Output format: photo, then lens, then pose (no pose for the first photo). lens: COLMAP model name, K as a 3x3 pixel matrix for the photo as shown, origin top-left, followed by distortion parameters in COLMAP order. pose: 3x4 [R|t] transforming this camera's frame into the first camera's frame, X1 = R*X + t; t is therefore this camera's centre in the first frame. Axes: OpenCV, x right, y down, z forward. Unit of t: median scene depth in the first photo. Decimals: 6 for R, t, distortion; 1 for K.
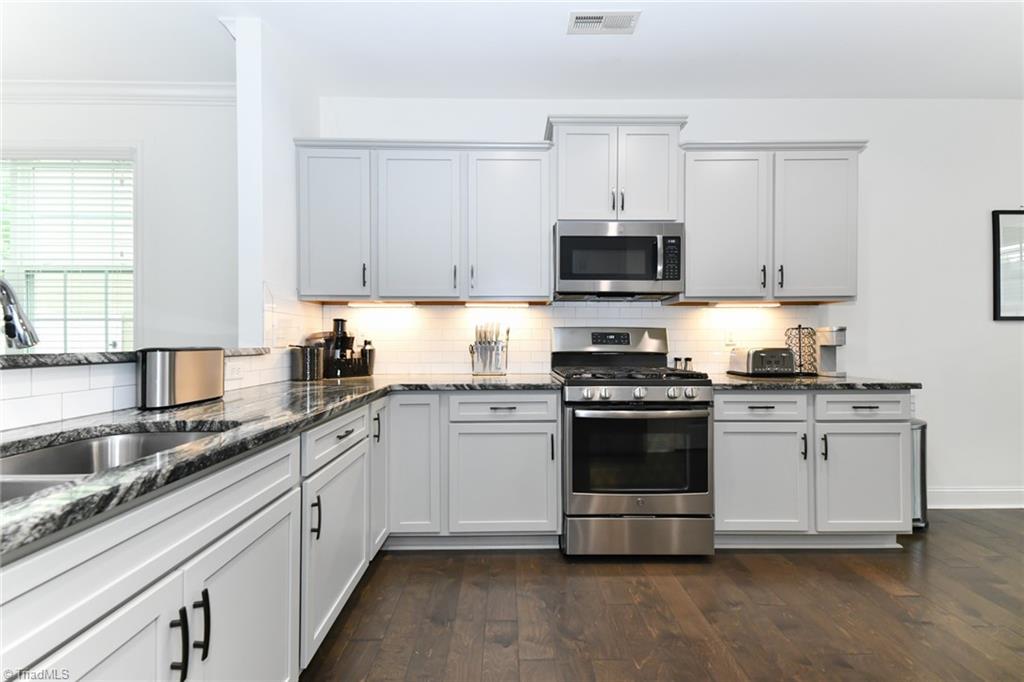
lens RADIAL K [[408.7, 0, 515.7], [0, 408.7, 334.9], [0, 0, 1]] dist [0.015077, -0.001957]
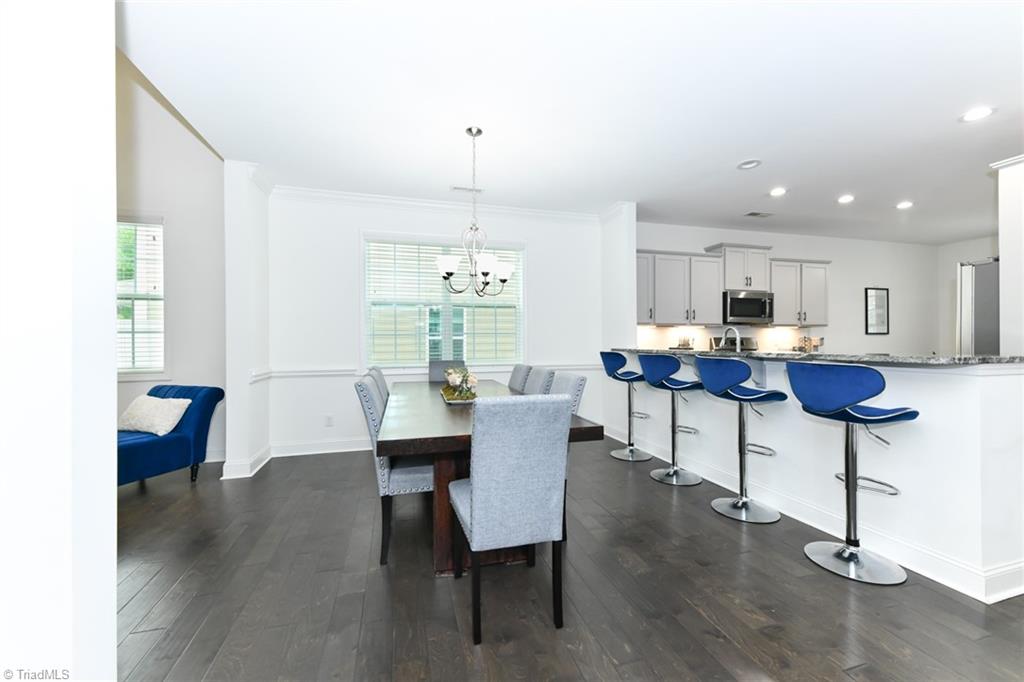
lens RADIAL K [[408.7, 0, 500.7], [0, 408.7, 341.2], [0, 0, 1]] dist [0.015077, -0.001957]
pose [[0.965512, -0.004495, 0.260321, -1.611401], [0.003598, 0.999986, 0.003925, -0.013628], [-0.260335, -0.002853, 0.965514, -0.806345]]
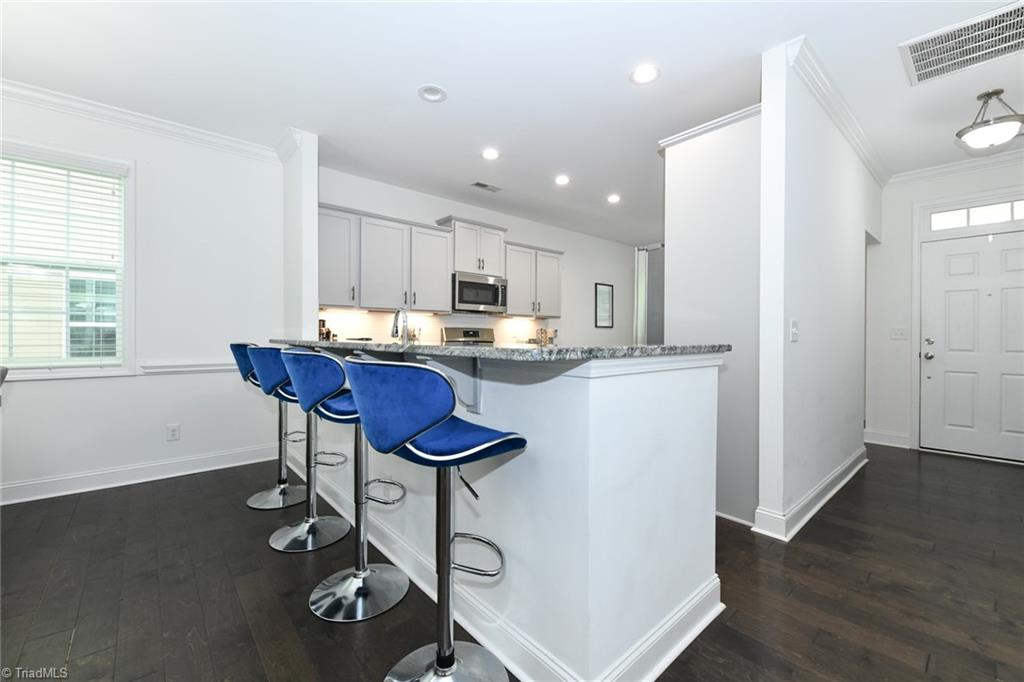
lens RADIAL K [[408.7, 0, 503.8], [0, 408.7, 337.4], [0, 0, 1]] dist [0.015077, -0.001957]
pose [[0.770588, -0.000128, 0.637334, -0.904222], [-0.007652, 0.999926, 0.009452, 0.006282], [-0.637288, -0.012160, 0.770530, -0.586587]]
